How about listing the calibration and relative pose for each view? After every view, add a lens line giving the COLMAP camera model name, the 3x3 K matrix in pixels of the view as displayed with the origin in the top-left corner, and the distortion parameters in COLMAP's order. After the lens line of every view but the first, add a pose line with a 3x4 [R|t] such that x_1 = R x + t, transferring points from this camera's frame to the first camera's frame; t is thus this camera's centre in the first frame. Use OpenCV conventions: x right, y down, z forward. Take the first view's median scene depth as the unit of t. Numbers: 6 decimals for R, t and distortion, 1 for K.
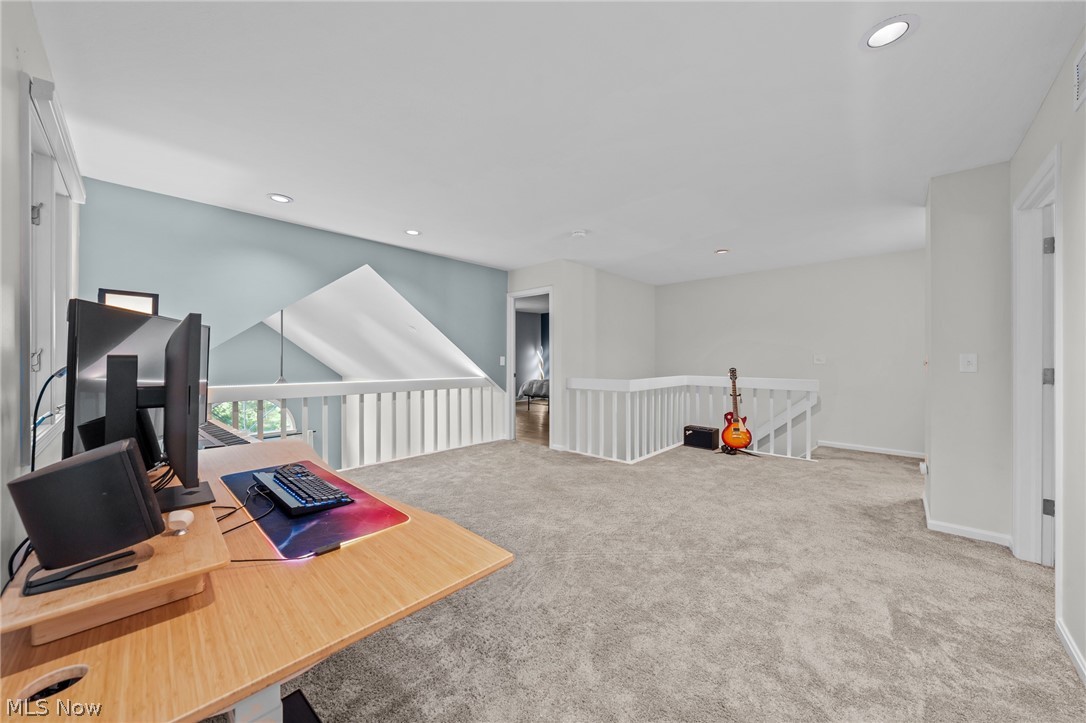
lens RADIAL K [[378.8, 0, 533.9], [0, 378.8, 357.7], [0, 0, 1]] dist [-0.002640, -0.000050]
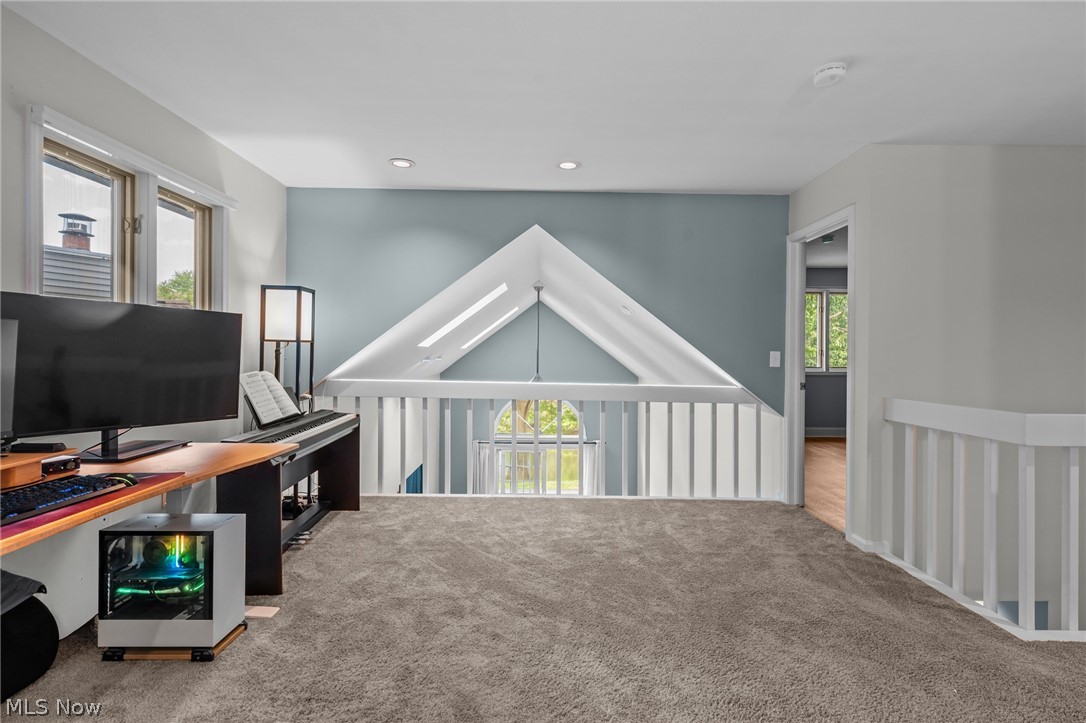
lens RADIAL K [[513.3, 0, 550.7], [0, 513.3, 352.8], [0, 0, 1]] dist [0.002109, -0.001026]
pose [[0.701110, 0.007193, -0.713017, 0.280170], [-0.010744, 0.999942, -0.000477, 0.003396], [0.712972, 0.007995, 0.701147, 0.300784]]
